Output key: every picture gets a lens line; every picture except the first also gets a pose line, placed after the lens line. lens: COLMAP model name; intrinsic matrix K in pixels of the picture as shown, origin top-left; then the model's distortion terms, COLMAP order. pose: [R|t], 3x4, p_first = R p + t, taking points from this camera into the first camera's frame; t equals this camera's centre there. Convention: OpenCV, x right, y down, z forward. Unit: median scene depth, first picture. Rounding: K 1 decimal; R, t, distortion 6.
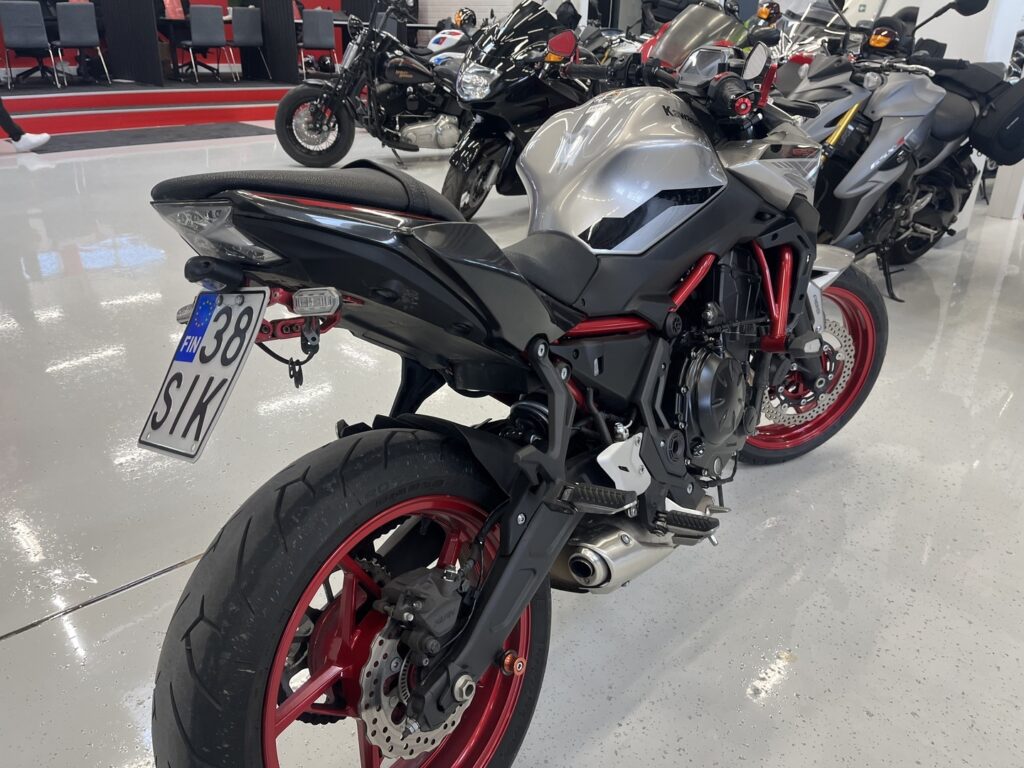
lens RADIAL K [[784.3, 0, 515.3], [0, 784.3, 384.7], [0, 0, 1]] dist [0.041315, -0.056070]
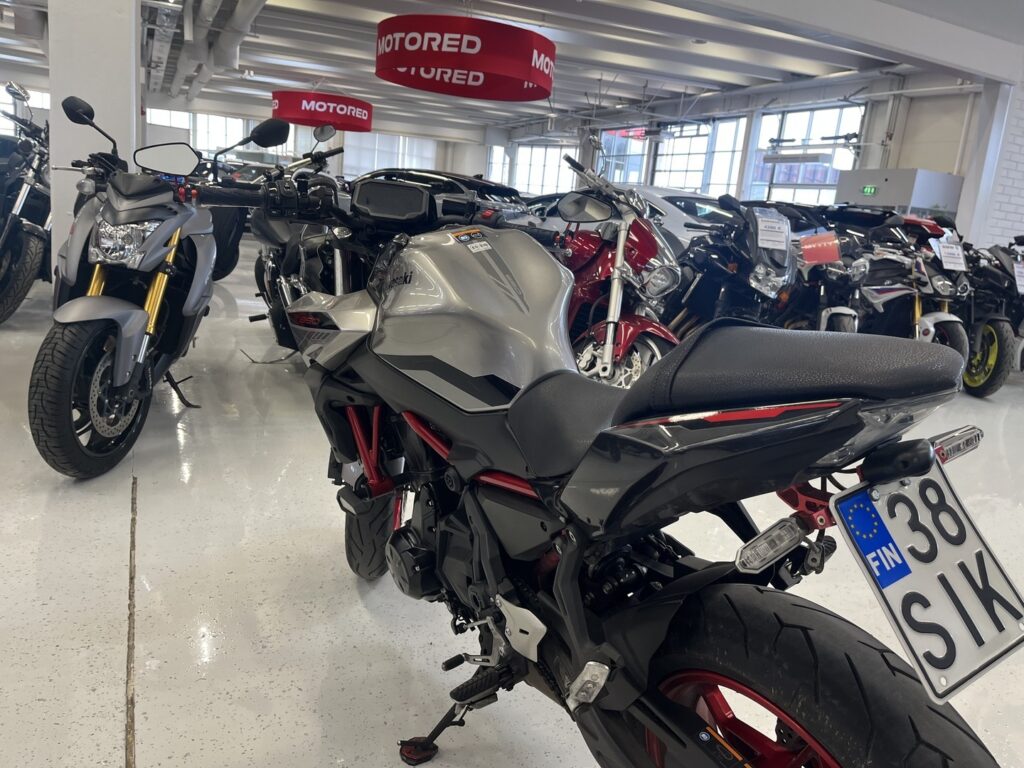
lens RADIAL K [[784.3, 0, 513.5], [0, 784.3, 383.9], [0, 0, 1]] dist [0.041315, -0.056070]
pose [[0.308575, -0.201168, 0.929684, -0.414683], [0.309014, 0.945568, 0.102039, -0.140548], [-0.899606, 0.255798, 0.353943, 0.334259]]
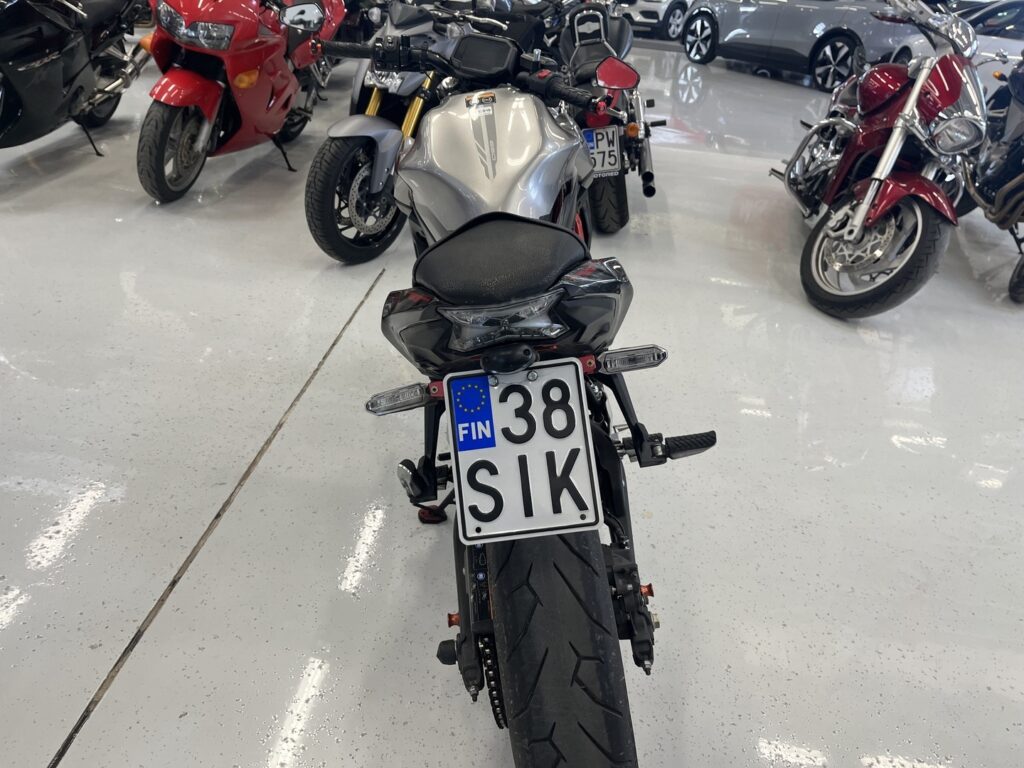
lens RADIAL K [[784.3, 0, 513.3], [0, 784.3, 388.7], [0, 0, 1]] dist [0.041315, -0.056070]
pose [[0.738779, -0.283775, 0.611291, -0.322931], [0.206200, 0.958710, 0.195850, -0.096024], [-0.641628, -0.018642, 0.766789, 0.065268]]
